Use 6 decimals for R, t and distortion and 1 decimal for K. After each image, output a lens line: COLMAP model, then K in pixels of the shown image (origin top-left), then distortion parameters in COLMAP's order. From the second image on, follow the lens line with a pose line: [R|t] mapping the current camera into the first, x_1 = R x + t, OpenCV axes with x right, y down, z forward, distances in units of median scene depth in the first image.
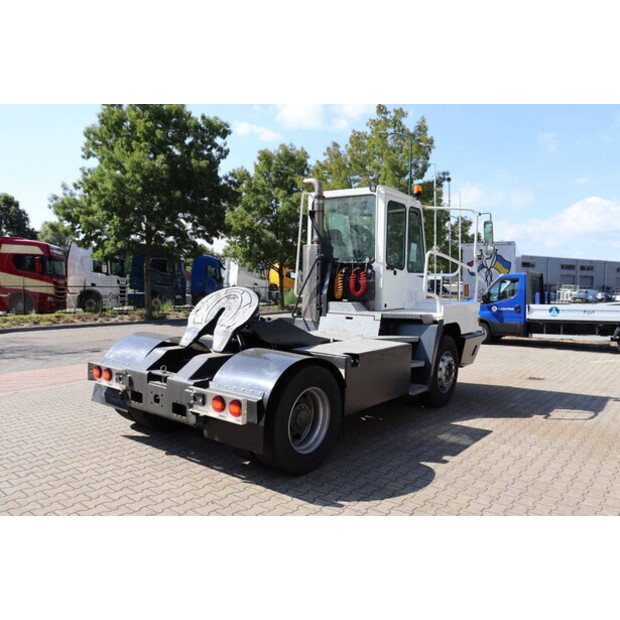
lens RADIAL K [[507.8, 0, 309.8], [0, 507.8, 295.9], [0, 0, 1]] dist [-0.170563, 0.148010]
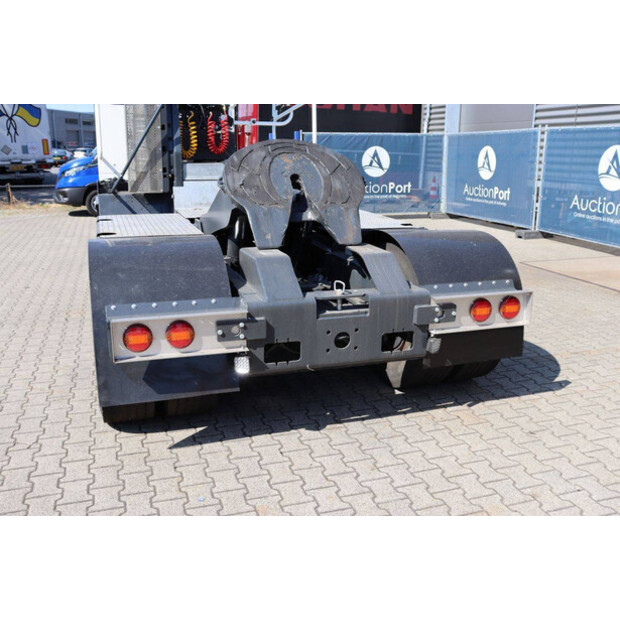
lens RADIAL K [[615.0, 0, 311.1], [0, 615.0, 299.4], [0, 0, 1]] dist [-0.142590, 0.300110]
pose [[0.553895, -0.213240, 0.804816, -0.555553], [0.021037, 0.969921, 0.242508, -0.006072], [-0.832321, -0.117393, 0.541721, 0.409258]]
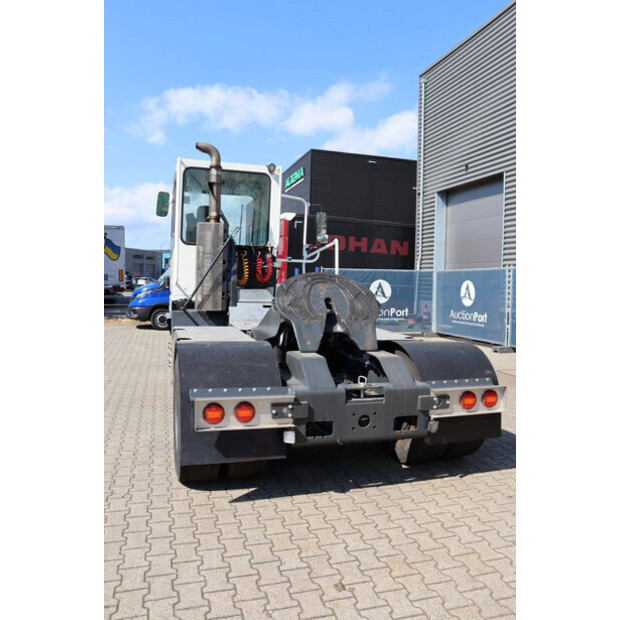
lens RADIAL K [[507.8, 0, 309.8], [0, 507.8, 295.9], [0, 0, 1]] dist [-0.170563, 0.148010]
pose [[0.578337, -0.028602, 0.815297, -0.609489], [0.005145, 0.999493, 0.031414, -0.004289], [-0.815782, -0.013973, 0.578191, 0.394359]]
